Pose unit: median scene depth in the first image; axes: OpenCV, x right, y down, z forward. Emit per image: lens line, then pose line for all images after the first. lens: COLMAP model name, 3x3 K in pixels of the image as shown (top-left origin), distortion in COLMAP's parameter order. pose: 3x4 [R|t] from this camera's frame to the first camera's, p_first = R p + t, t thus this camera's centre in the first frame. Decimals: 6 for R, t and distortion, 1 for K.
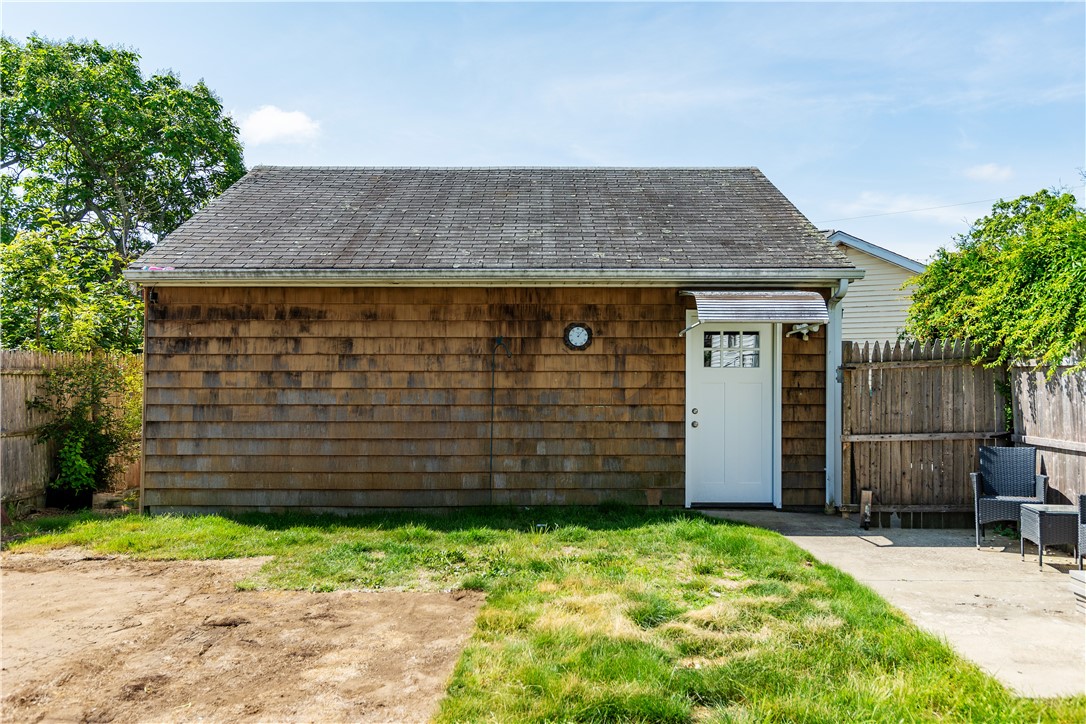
lens RADIAL K [[839.6, 0, 542.9], [0, 839.6, 364.2], [0, 0, 1]] dist [0.004449, -0.001997]
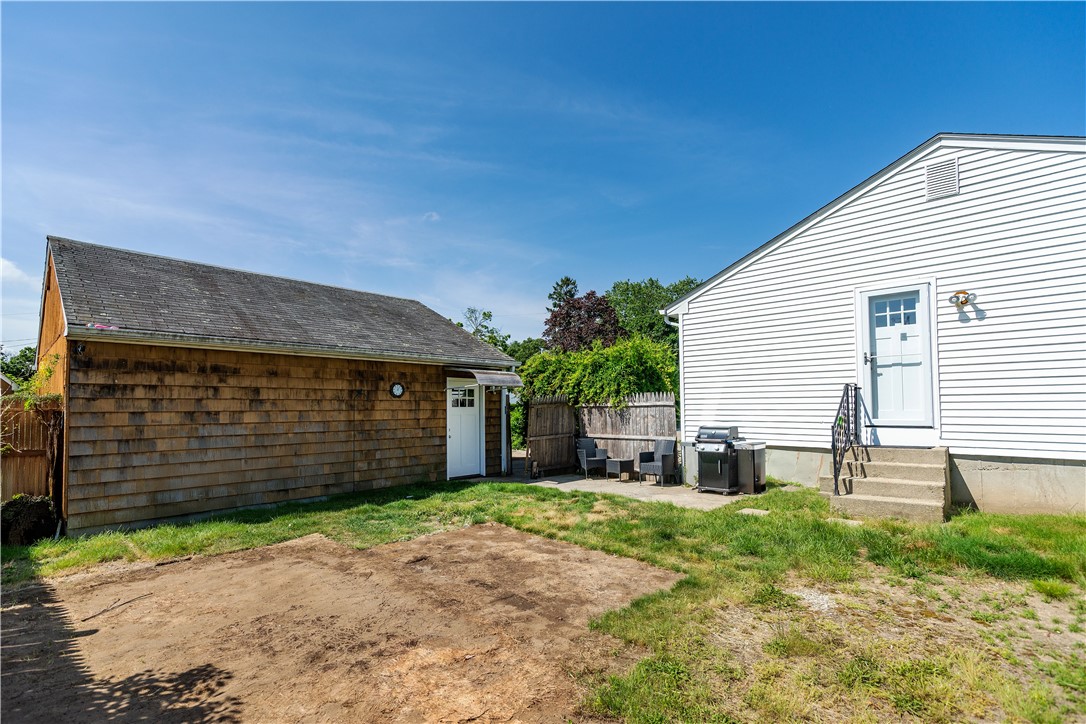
lens RADIAL K [[498.8, 0, 531.2], [0, 498.8, 382.3], [0, 0, 1]] dist [-0.003174, -0.000046]
pose [[0.695623, 0.031338, 0.717723, -0.518649], [-0.000991, 0.999089, -0.042663, -0.004775], [-0.718407, 0.028966, 0.695020, 0.065720]]
